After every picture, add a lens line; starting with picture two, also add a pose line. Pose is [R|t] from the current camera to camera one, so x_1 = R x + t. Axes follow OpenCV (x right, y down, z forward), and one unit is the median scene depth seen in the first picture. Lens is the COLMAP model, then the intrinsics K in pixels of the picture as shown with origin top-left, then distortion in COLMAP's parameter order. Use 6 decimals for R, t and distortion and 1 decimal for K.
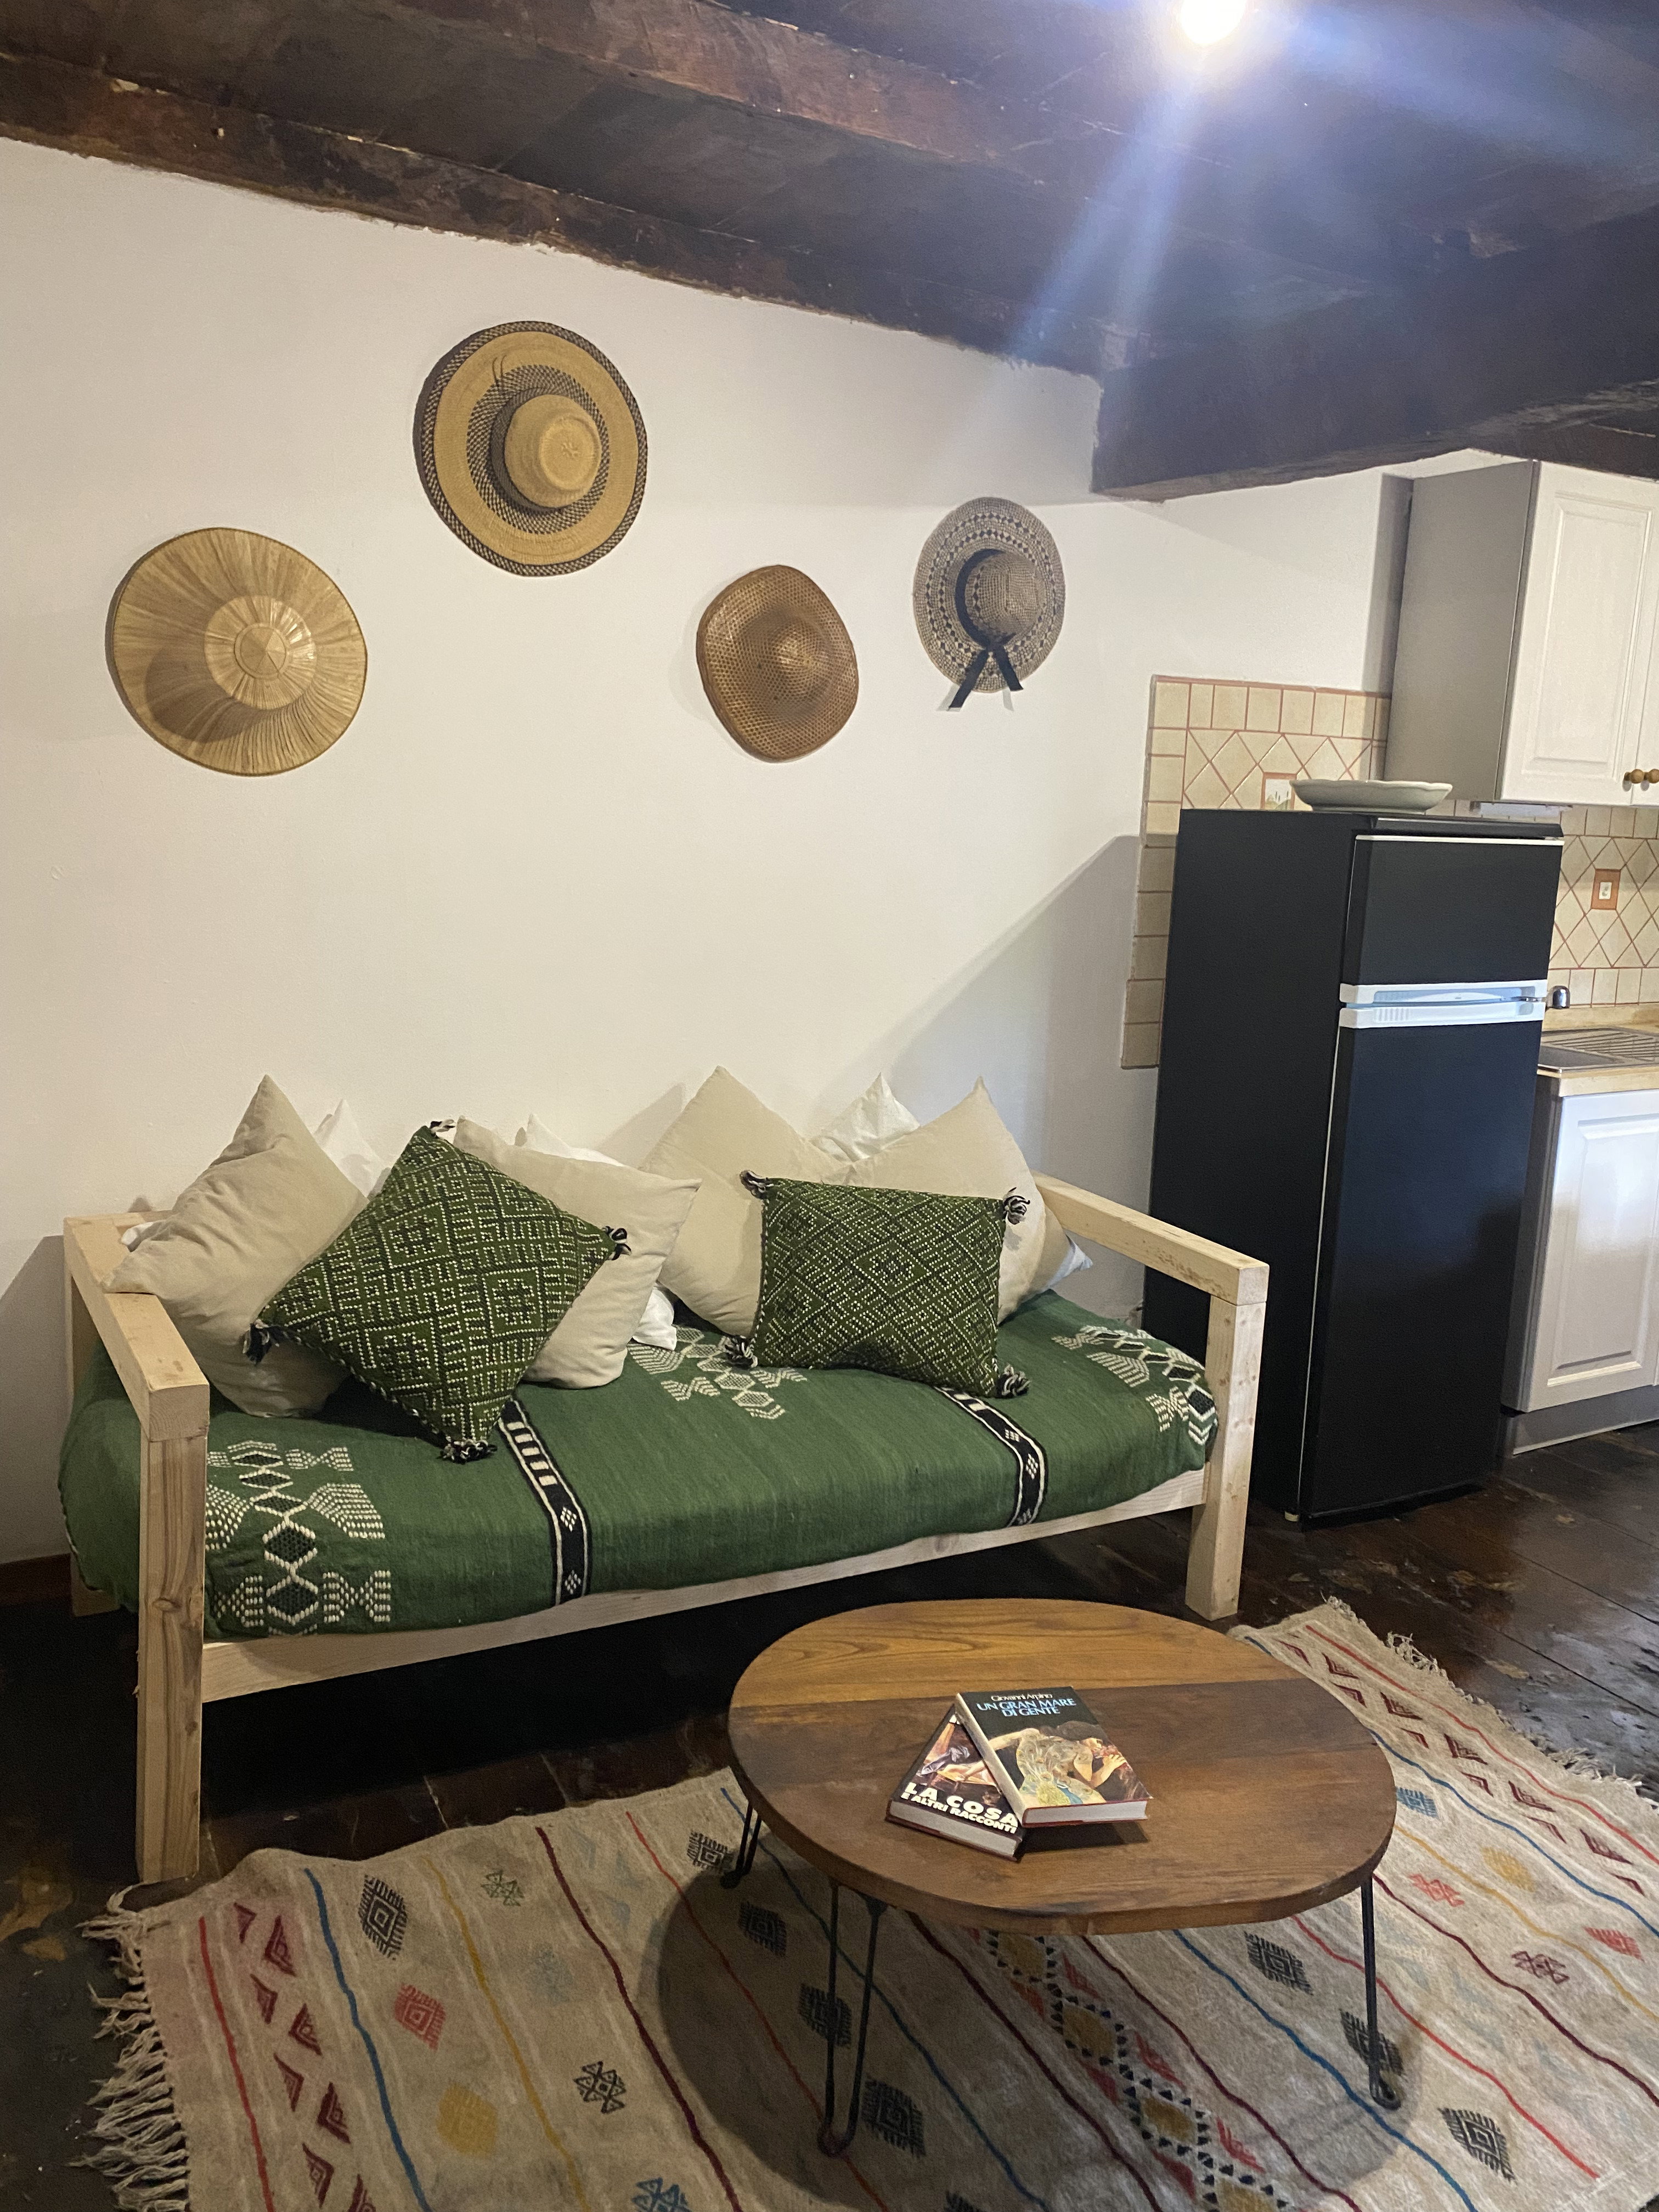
lens RADIAL K [[1660.4, 0, 827.9], [0, 1660.4, 1117.0], [0, 0, 1]] dist [0.035566, -0.041372]
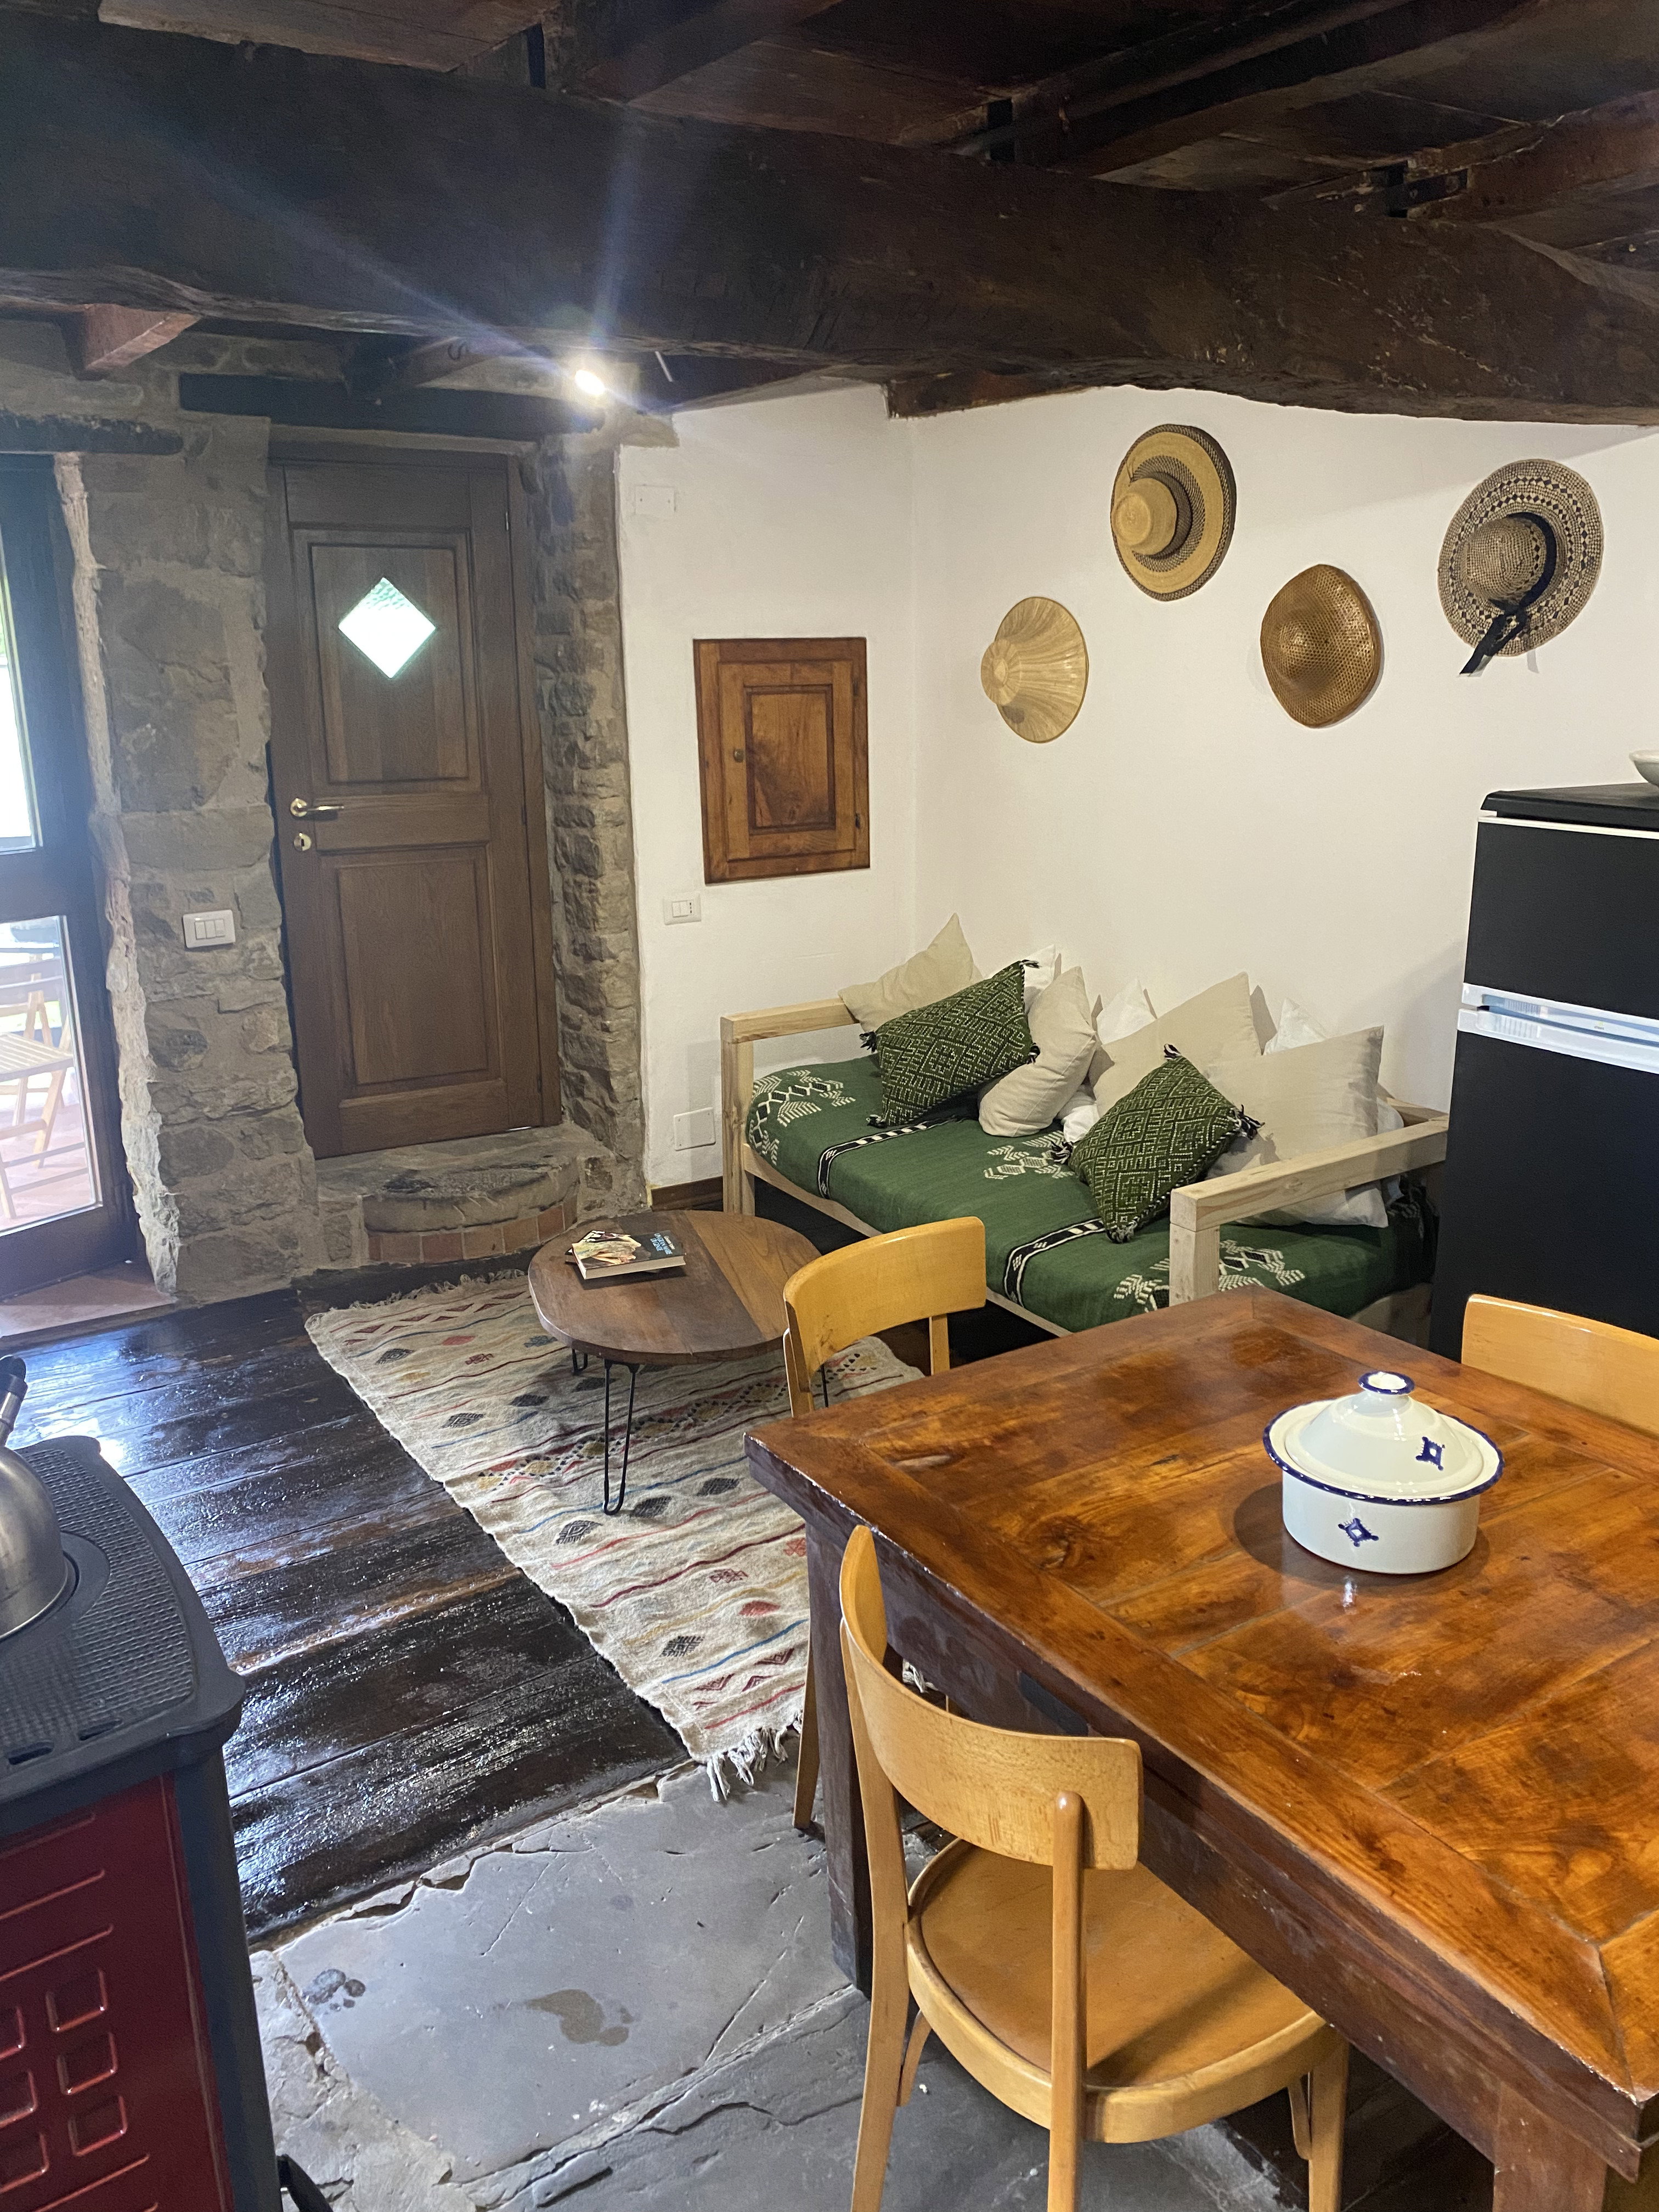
lens RADIAL K [[1660.4, 0, 827.5], [0, 1660.4, 1098.6], [0, 0, 1]] dist [0.035566, -0.041372]
pose [[0.078714, 0.217792, -0.972816, 1.282740], [-0.192356, 0.960823, 0.199543, -0.143721], [0.978163, 0.171421, 0.117524, 0.622325]]
